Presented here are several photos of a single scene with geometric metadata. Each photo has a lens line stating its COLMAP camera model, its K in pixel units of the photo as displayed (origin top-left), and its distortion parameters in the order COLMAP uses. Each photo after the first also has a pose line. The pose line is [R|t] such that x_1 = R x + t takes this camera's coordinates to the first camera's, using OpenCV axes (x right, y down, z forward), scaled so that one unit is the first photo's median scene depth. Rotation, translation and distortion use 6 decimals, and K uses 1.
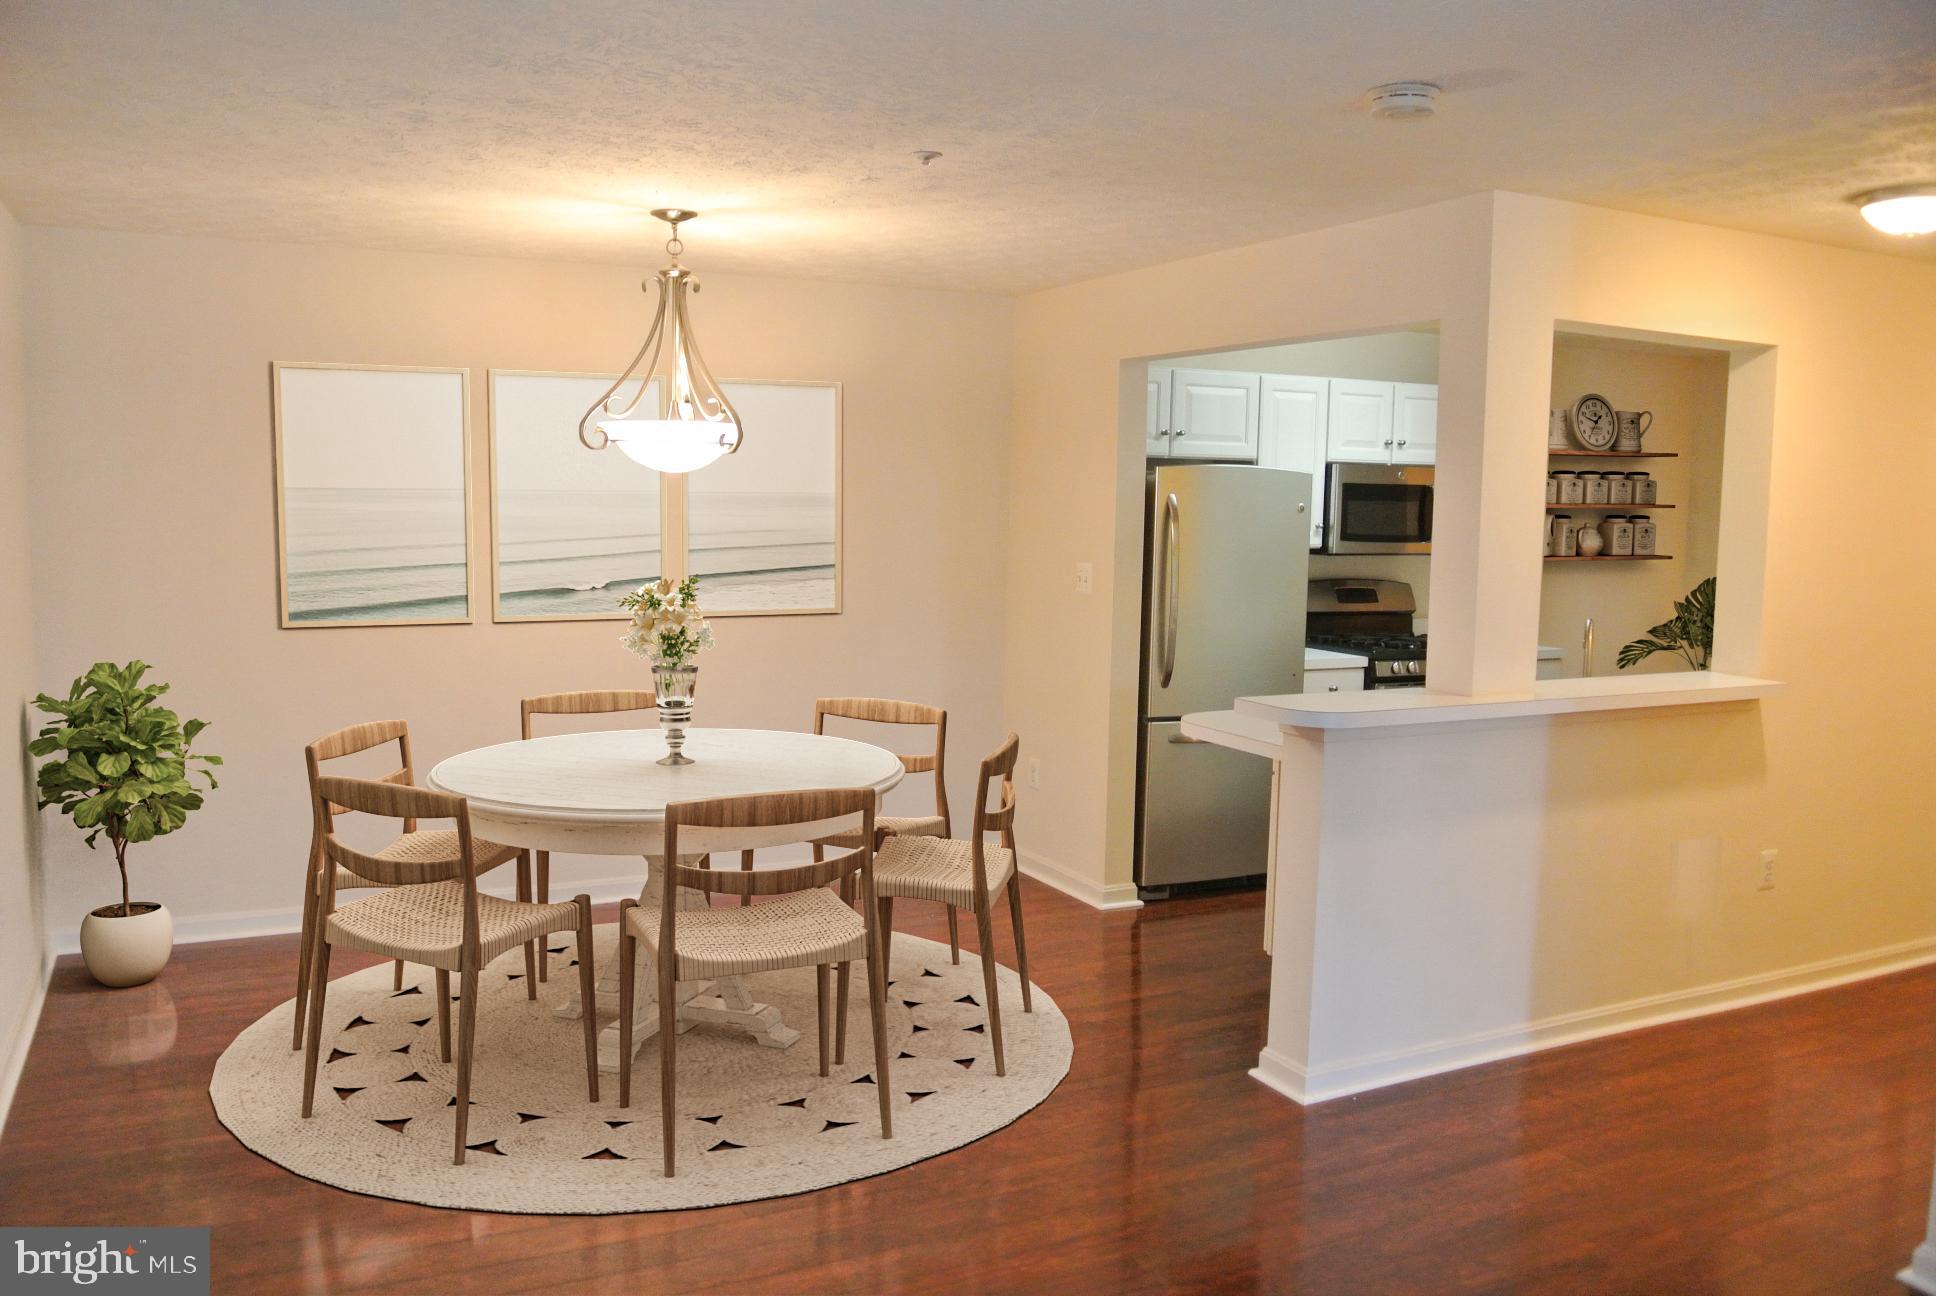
lens RADIAL K [[1534.9, 0, 968.0], [0, 1534.9, 648.0], [0, 0, 1]] dist [-0.100263, -0.000659]
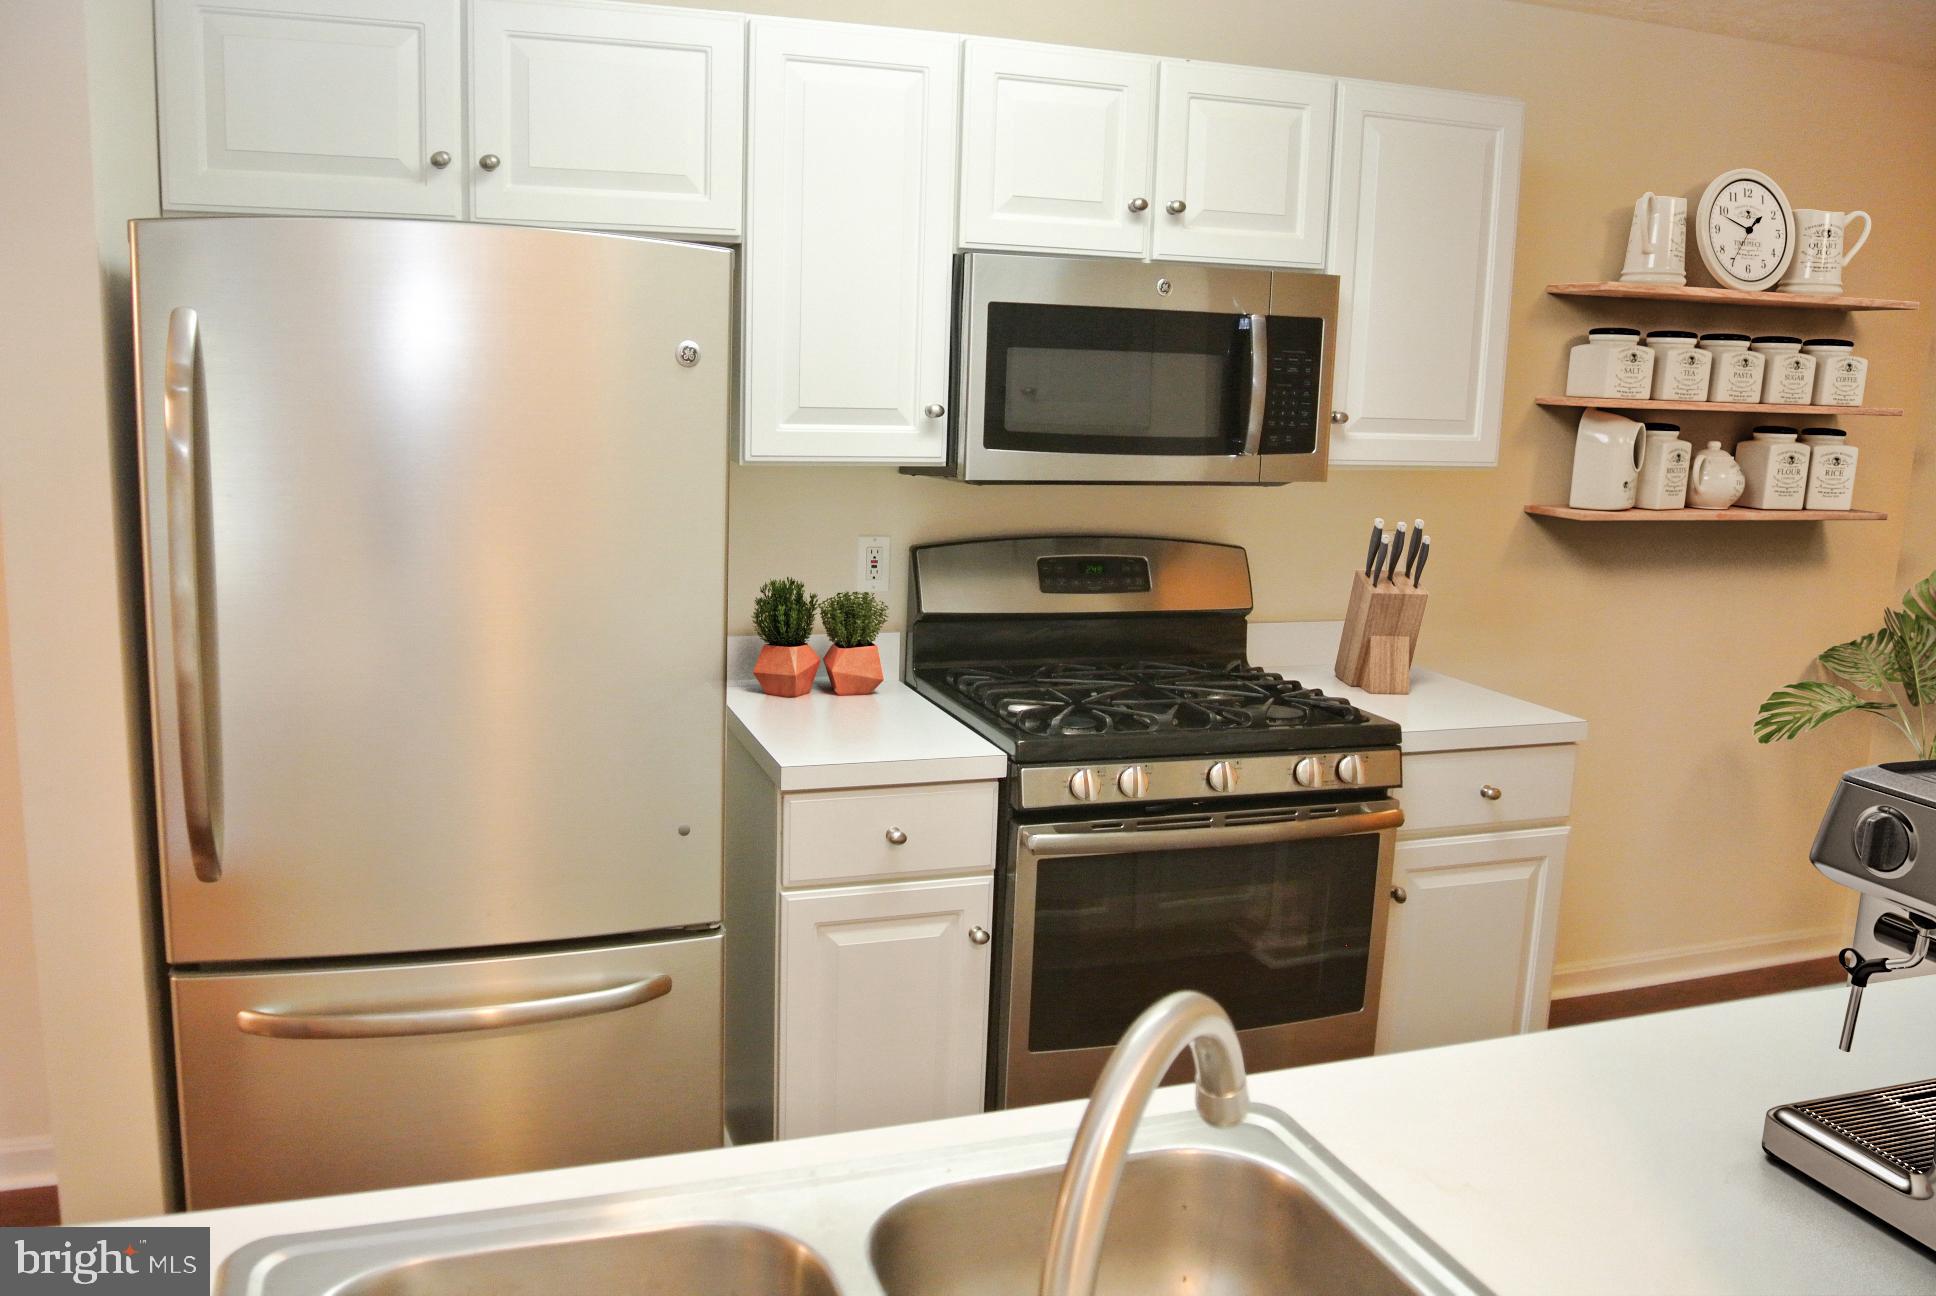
lens RADIAL K [[1534.9, 0, 968.0], [0, 1534.9, 648.0], [0, 0, 1]] dist [-0.100263, -0.000659]
pose [[0.991383, 0.037971, -0.125375, 0.290746], [-0.028602, 0.996720, 0.075704, -0.048270], [0.127838, -0.071465, 0.989217, 0.595700]]
